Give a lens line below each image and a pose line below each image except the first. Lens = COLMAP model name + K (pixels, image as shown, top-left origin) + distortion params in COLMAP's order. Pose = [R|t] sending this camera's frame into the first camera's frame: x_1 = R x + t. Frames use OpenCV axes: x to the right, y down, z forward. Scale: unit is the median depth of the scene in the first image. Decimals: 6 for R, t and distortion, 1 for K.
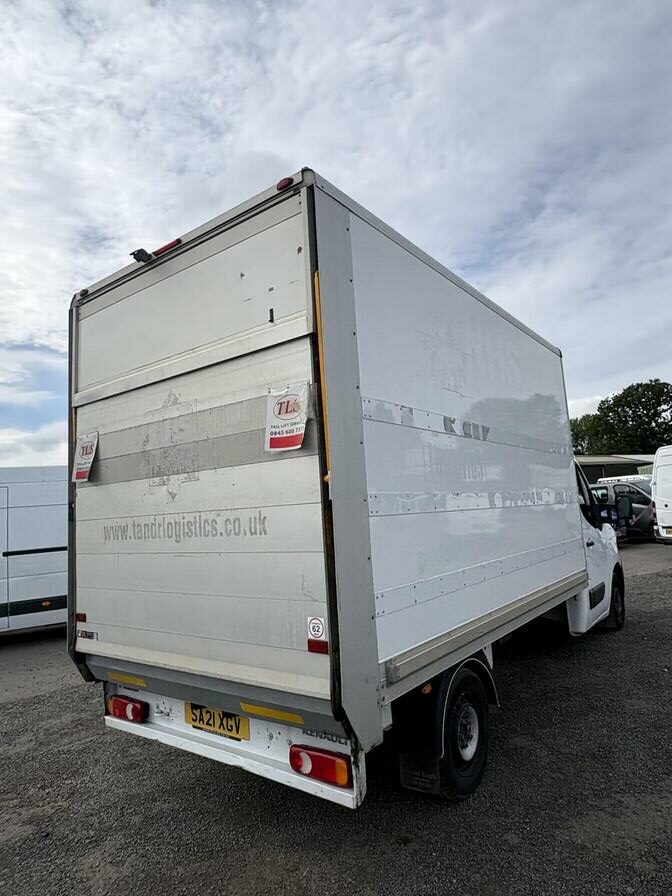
lens RADIAL K [[547.7, 0, 342.9], [0, 547.7, 443.9], [0, 0, 1]] dist [-0.000113, -0.000301]
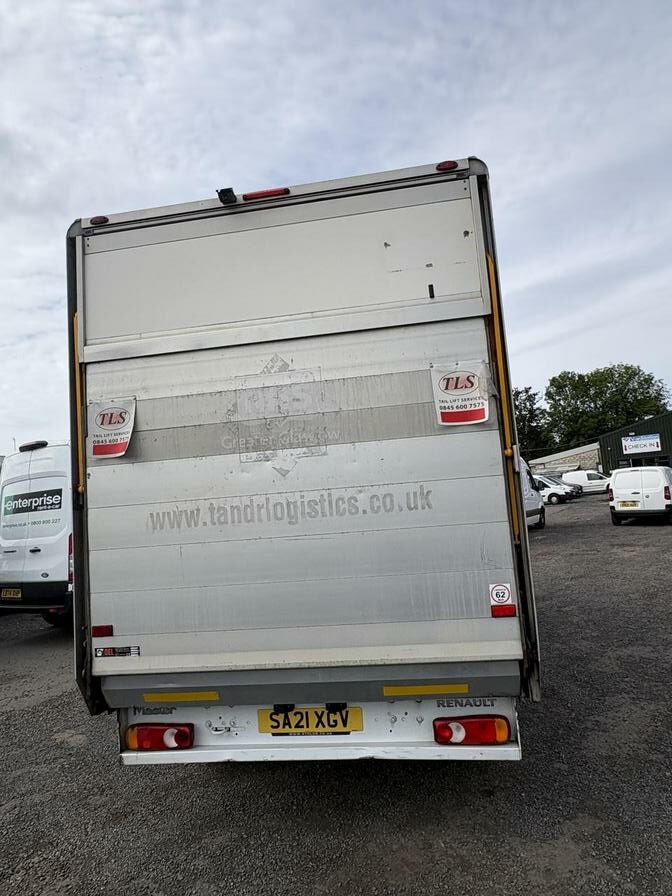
lens RADIAL K [[551.1, 0, 340.3], [0, 551.1, 444.2], [0, 0, 1]] dist [0.000921, 0.002158]
pose [[0.879020, 0.042386, 0.474897, -0.658027], [-0.034863, 0.999088, -0.024643, 0.067598], [-0.475508, 0.005105, 0.879696, 0.168357]]
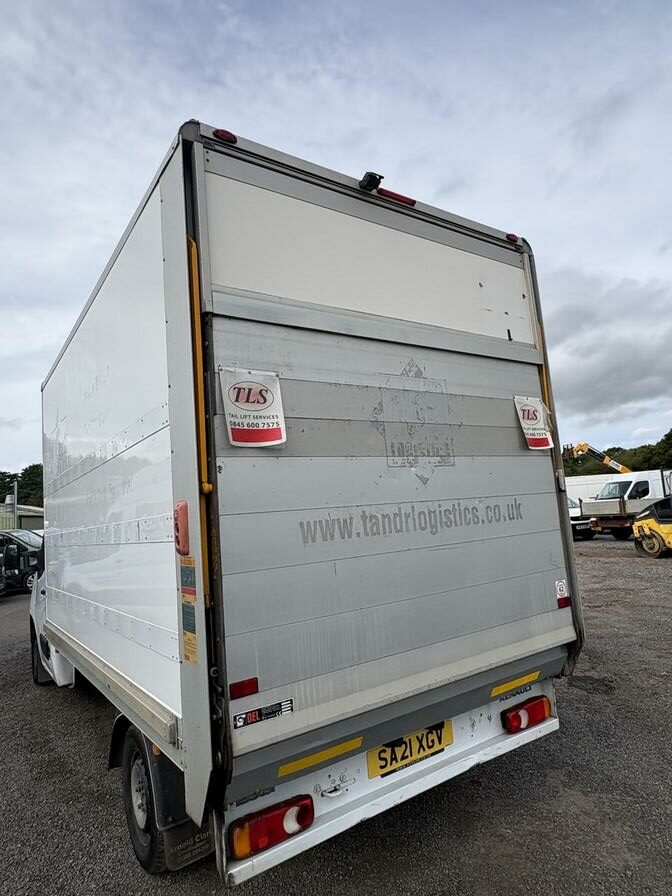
lens RADIAL K [[547.0, 0, 336.0], [0, 547.0, 448.0], [0, 0, 1]] dist [0.001810, 0.001384]
pose [[0.323046, 0.155175, 0.933575, -1.167535], [-0.053861, 0.987882, -0.145564, 0.177374], [-0.944849, -0.003259, 0.327489, 0.852518]]
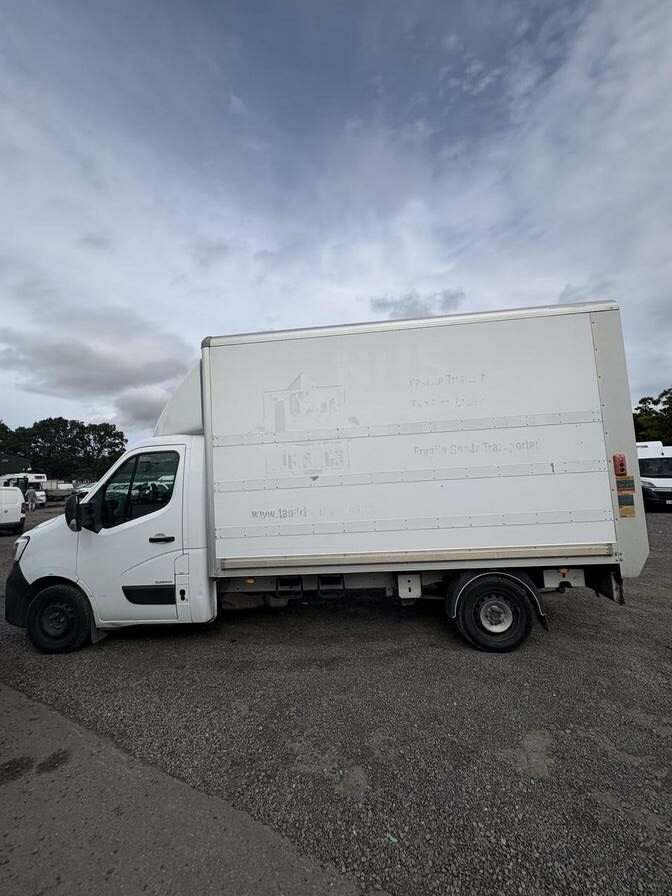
lens RADIAL K [[357.3, 0, 336.0], [0, 357.3, 448.0], [0, 0, 1]] dist [0.001144, 0.000400]
pose [[-0.516426, 0.156486, 0.841912, -1.054817], [-0.022071, 0.980402, -0.195766, 0.369636], [-0.856047, -0.119680, -0.502851, 2.552664]]
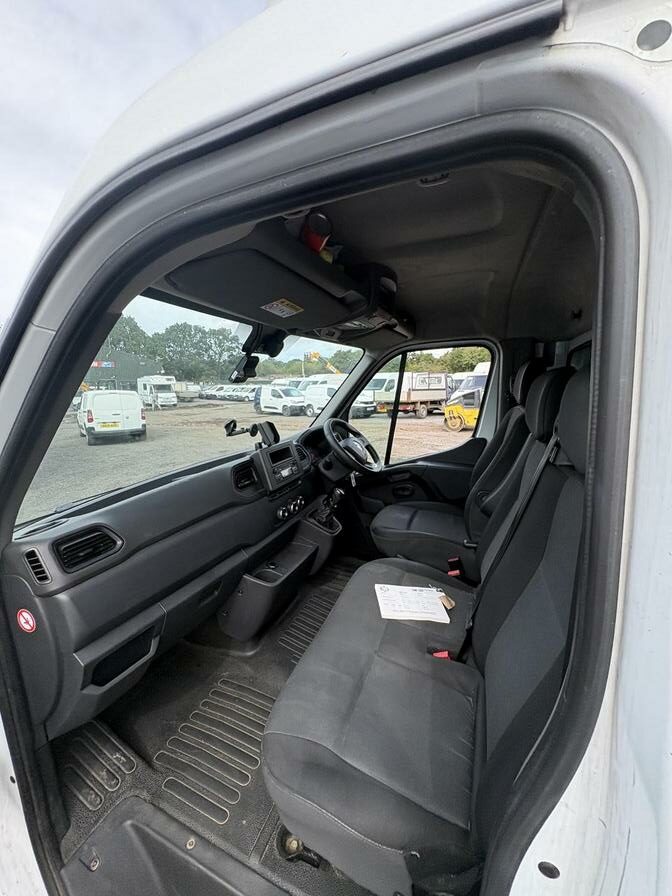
lens RADIAL K [[357.3, 0, 336.0], [0, 357.3, 448.0], [0, 0, 1]] dist [0.001144, 0.000400]
pose [[-0.258658, -0.095068, 0.961279, 0.313195], [-0.066754, 0.994525, 0.080394, 0.221068], [-0.963660, -0.043375, -0.263588, 2.477868]]
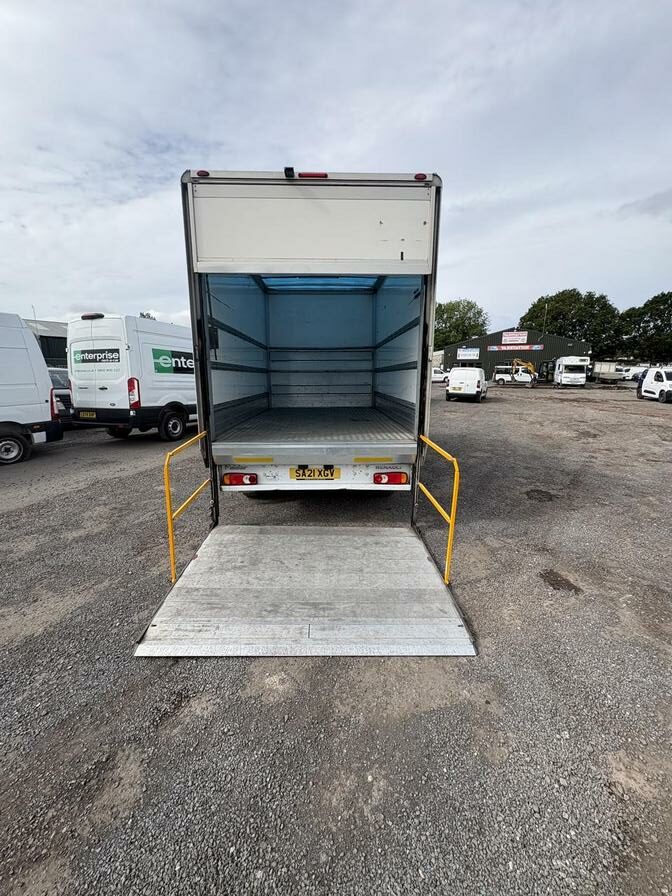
lens RADIAL K [[357.3, 0, 336.0], [0, 357.3, 448.0], [0, 0, 1]] dist [0.001144, 0.000400]
pose [[0.785360, -0.062128, 0.615914, -0.959732], [-0.124346, 0.958840, 0.255274, 0.094286], [-0.606422, -0.277068, 0.745309, 0.050721]]
